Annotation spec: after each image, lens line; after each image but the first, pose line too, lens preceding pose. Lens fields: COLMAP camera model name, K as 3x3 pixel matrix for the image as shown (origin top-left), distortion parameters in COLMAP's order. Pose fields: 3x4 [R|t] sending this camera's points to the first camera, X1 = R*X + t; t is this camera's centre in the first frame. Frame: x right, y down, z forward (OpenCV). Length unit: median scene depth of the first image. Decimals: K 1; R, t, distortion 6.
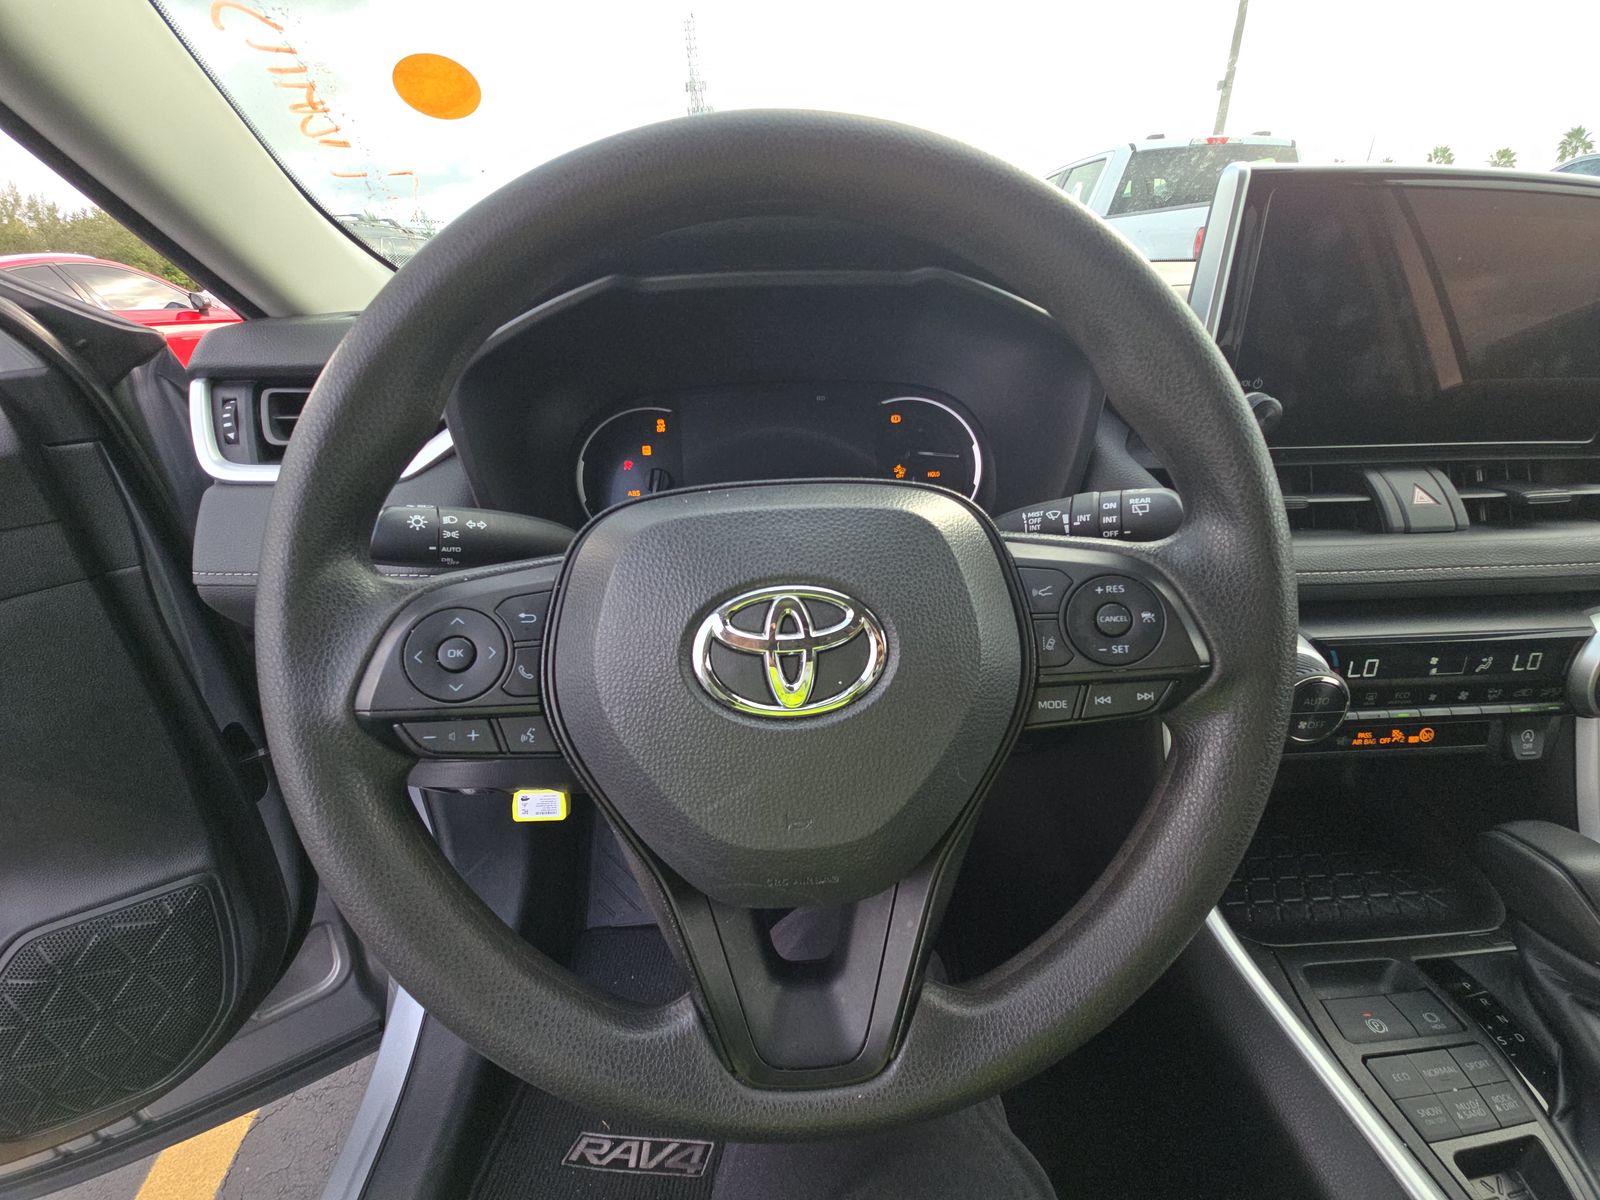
lens RADIAL K [[644.3, 0, 800.0], [0, 644.3, 600.0], [0, 0, 1]] dist [-0.002448, -0.000161]
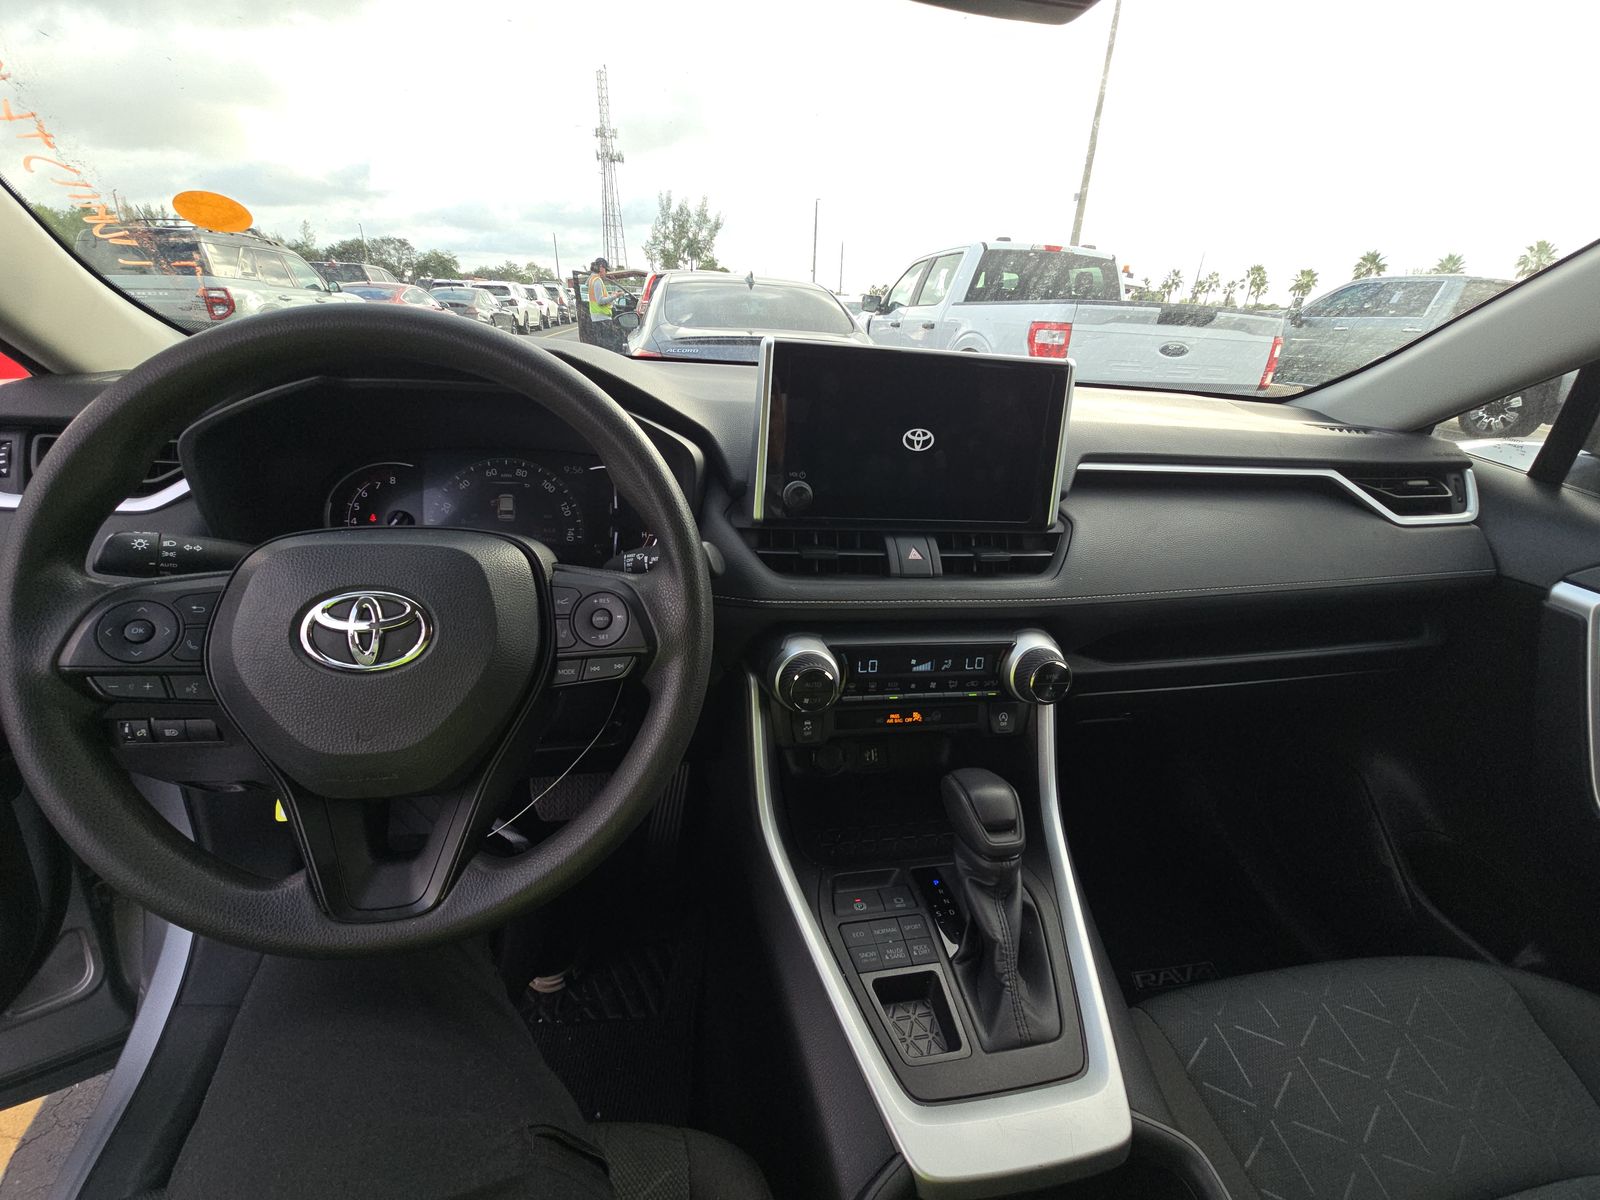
lens RADIAL K [[643.4, 0, 800.0], [0, 643.4, 600.0], [0, 0, 1]] dist [0.023125, -0.014767]
pose [[0.988542, 0.026549, 0.148594, 0.580033], [-0.016467, 0.997504, -0.068670, 0.067843], [-0.150046, 0.065436, 0.986511, -0.553794]]
